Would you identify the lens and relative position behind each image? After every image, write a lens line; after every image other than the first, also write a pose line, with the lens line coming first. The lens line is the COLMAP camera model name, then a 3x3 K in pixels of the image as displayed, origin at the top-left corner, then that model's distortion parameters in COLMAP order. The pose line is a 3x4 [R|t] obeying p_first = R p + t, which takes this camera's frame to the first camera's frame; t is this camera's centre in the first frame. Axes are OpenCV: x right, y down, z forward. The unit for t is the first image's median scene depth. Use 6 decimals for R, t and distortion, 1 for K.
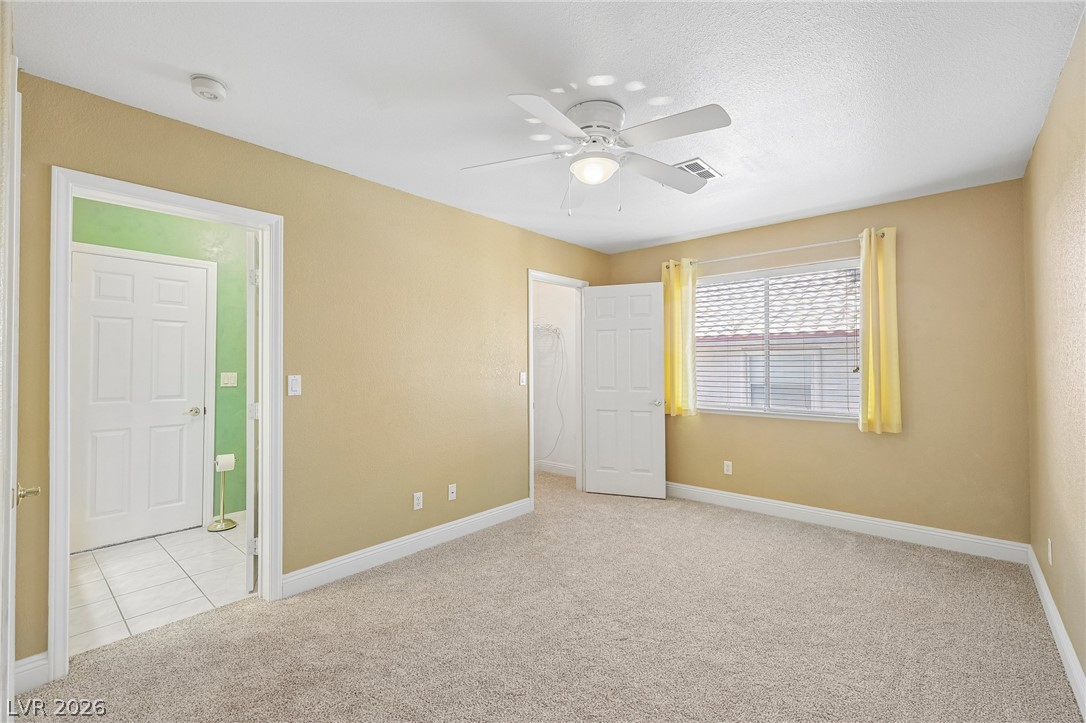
lens RADIAL K [[460.5, 0, 541.5], [0, 460.5, 356.8], [0, 0, 1]] dist [-0.001438, 0.001299]
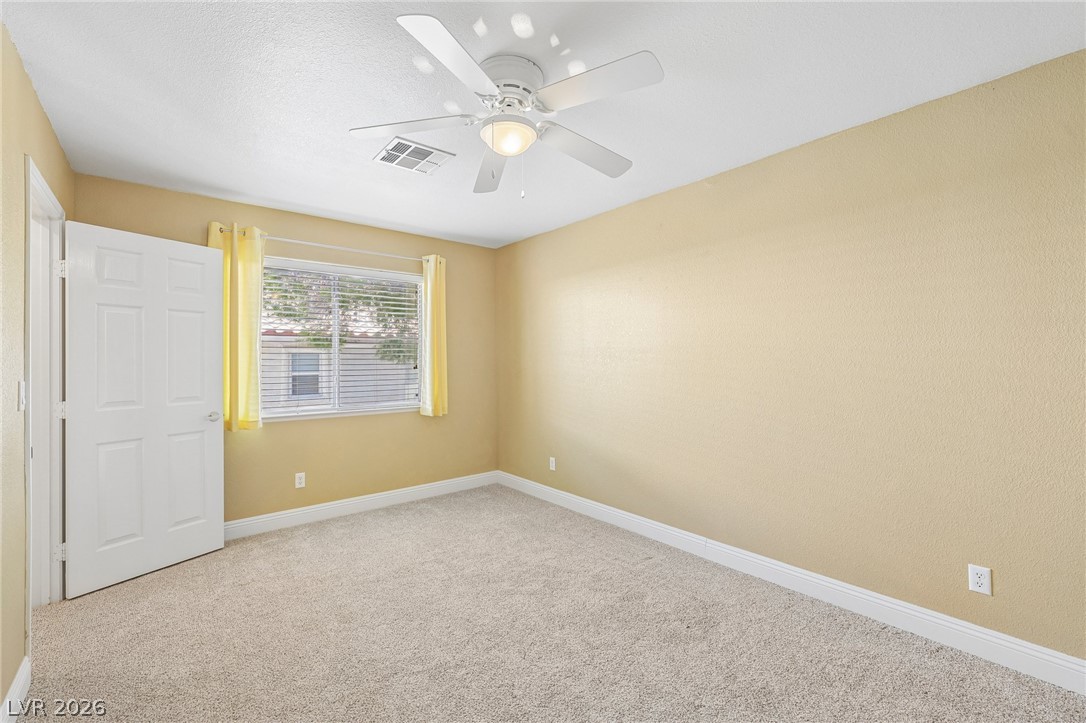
lens RADIAL K [[446.7, 0, 537.0], [0, 446.7, 359.8], [0, 0, 1]] dist [-0.001076, -0.000074]
pose [[0.175923, 0.003651, 0.984397, -0.388298], [-0.012878, 0.999916, -0.001407, 0.006195], [-0.984320, -0.012429, 0.175955, 0.440435]]
